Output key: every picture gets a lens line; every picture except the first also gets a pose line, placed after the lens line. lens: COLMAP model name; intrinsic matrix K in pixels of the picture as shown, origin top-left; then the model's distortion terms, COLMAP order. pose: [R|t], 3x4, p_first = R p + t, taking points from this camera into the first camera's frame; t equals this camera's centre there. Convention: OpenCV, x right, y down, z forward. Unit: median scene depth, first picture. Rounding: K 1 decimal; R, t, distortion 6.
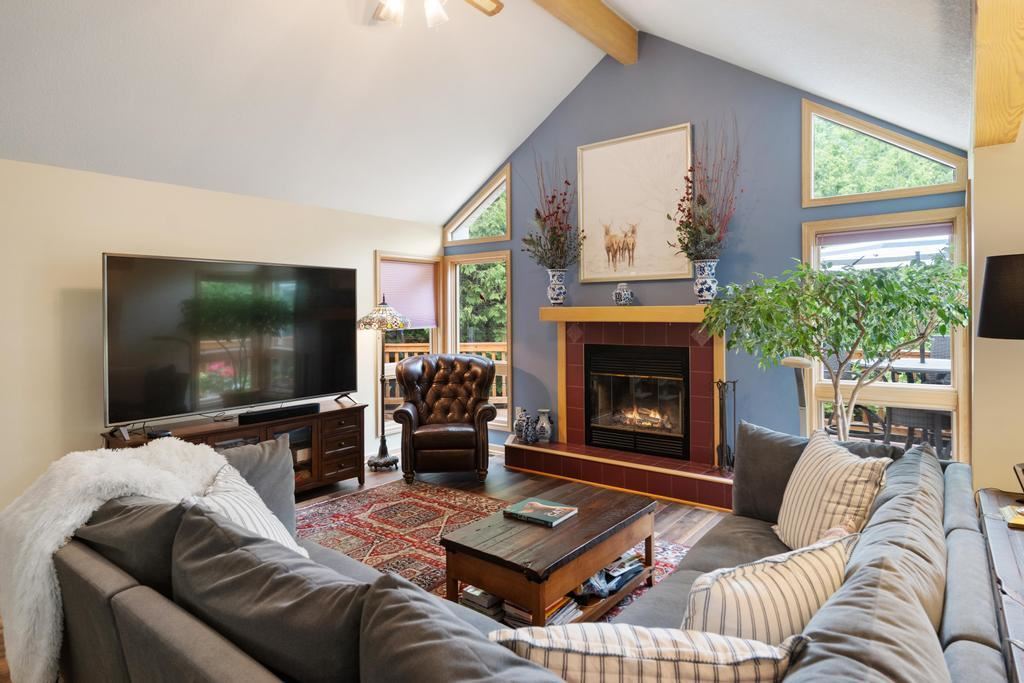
lens RADIAL K [[583.0, 0, 514.1], [0, 583.0, 311.8], [0, 0, 1]] dist [-0.003238, -0.000452]
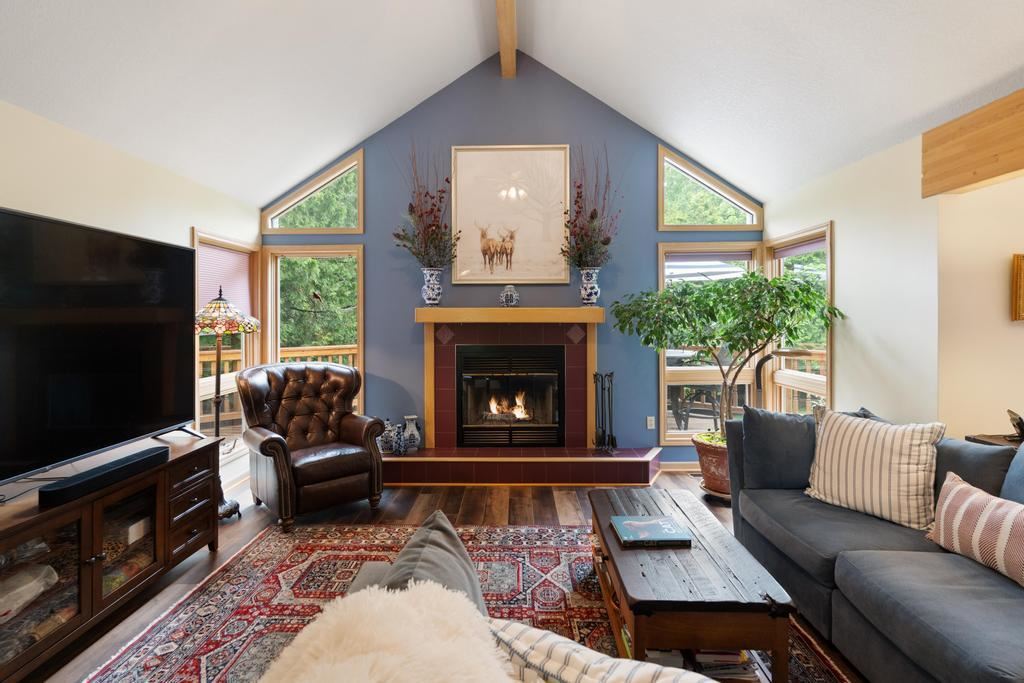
lens RADIAL K [[484.4, 0, 508.1], [0, 484.4, 317.8], [0, 0, 1]] dist [-0.001494, 0.000268]
pose [[0.798508, 0.005573, 0.601958, -0.358971], [-0.003813, 0.999984, -0.004201, 0.013042], [-0.601971, 0.001059, 0.798517, 0.335044]]
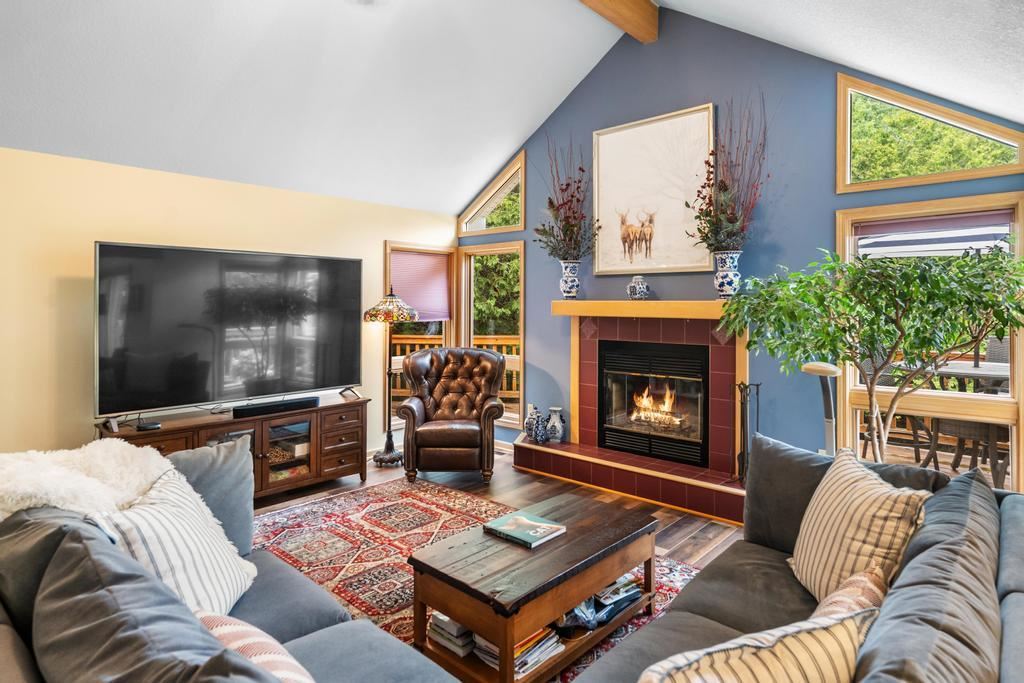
lens RADIAL K [[573.9, 0, 508.3], [0, 573.9, 302.8], [0, 0, 1]] dist [-0.001945, -0.000905]
pose [[0.997039, 0.011087, -0.076096, 0.052468], [-0.011161, 0.999938, -0.000547, -0.003383], [0.076085, 0.001395, 0.997100, 0.069712]]
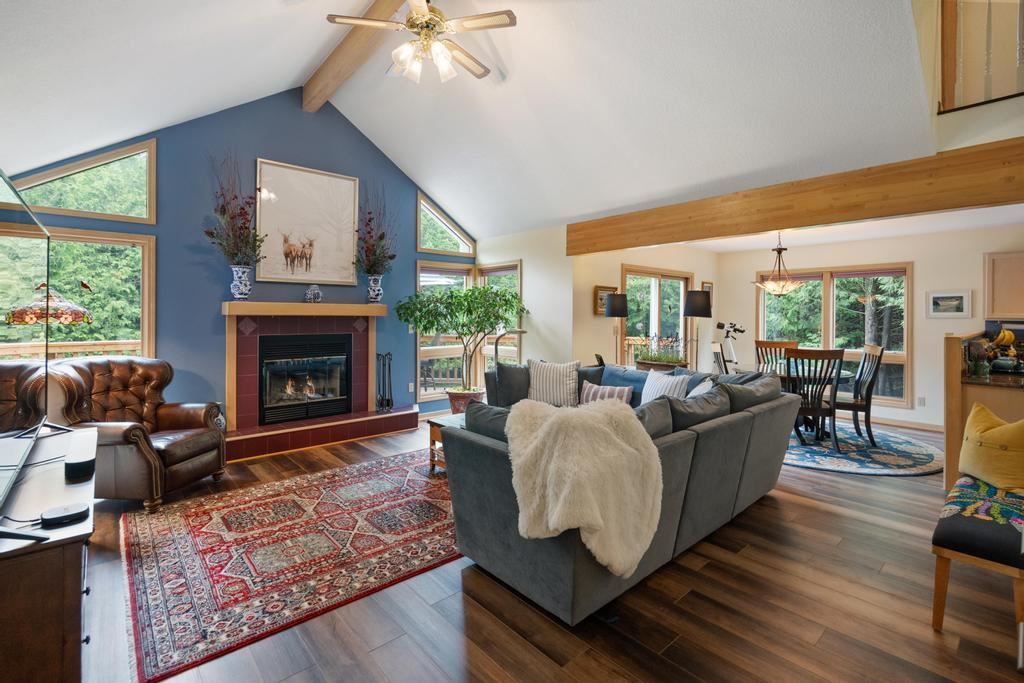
lens RADIAL K [[467.2, 0, 508.6], [0, 467.2, 313.7], [0, 0, 1]] dist [-0.000236, 0.000065]
pose [[0.184754, 0.011060, 0.982723, -0.785299], [-0.007356, 0.999924, -0.009870, 0.021672], [-0.982757, -0.005406, 0.184821, 0.425200]]
